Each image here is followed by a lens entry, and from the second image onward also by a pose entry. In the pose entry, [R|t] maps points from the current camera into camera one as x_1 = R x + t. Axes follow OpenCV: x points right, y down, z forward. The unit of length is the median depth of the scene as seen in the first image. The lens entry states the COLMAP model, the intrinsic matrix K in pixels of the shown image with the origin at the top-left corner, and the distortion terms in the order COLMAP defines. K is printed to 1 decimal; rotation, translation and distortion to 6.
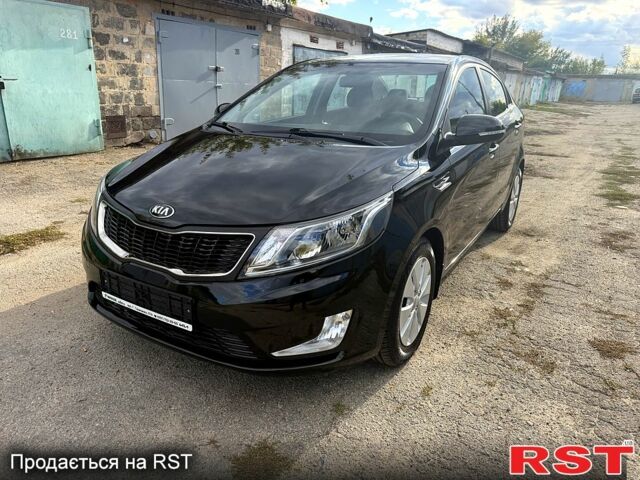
lens RADIAL K [[453.0, 0, 321.0], [0, 453.0, 239.9], [0, 0, 1]] dist [0.008167, -0.013104]
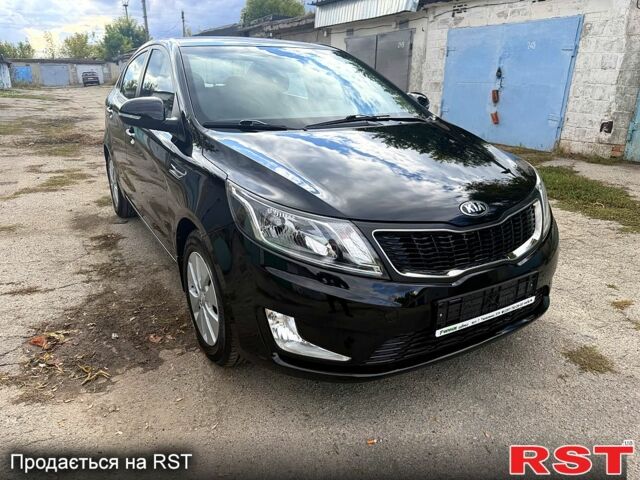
lens RADIAL K [[453.0, 0, 314.1], [0, 453.0, 237.4], [0, 0, 1]] dist [0.008167, -0.013104]
pose [[0.478271, -0.311142, 0.821248, -0.267283], [0.289788, 0.938671, 0.186865, -0.057508], [-0.829023, 0.148616, 0.539104, 0.159957]]
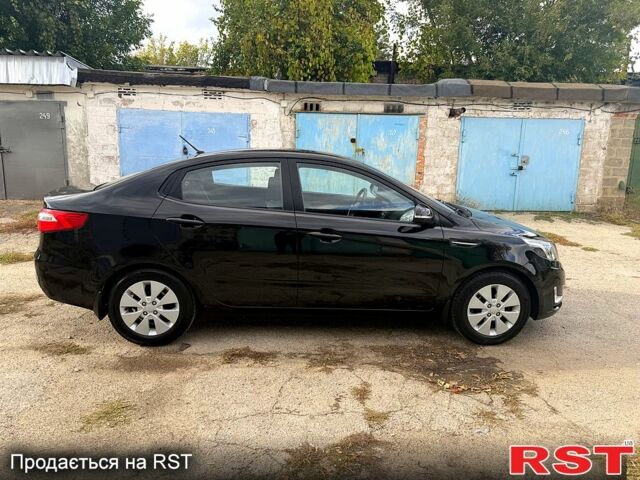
lens RADIAL K [[453.0, 0, 317.9], [0, 453.0, 241.1], [0, 0, 1]] dist [0.008167, -0.013104]
pose [[-0.578209, -0.209083, 0.788644, -0.329508], [0.219585, 0.891063, 0.397228, -0.249646], [-0.785784, 0.402855, -0.469309, 0.622248]]
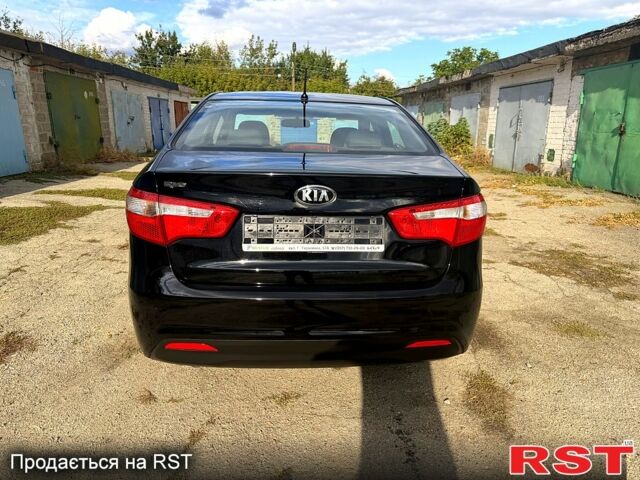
lens RADIAL K [[453.0, 0, 322.6], [0, 453.0, 242.1], [0, 0, 1]] dist [0.008167, -0.013104]
pose [[-0.811475, 0.102770, -0.575280, 0.282872], [-0.225304, 0.853293, 0.470244, -0.238051], [0.539210, 0.511204, -0.669271, 0.724655]]
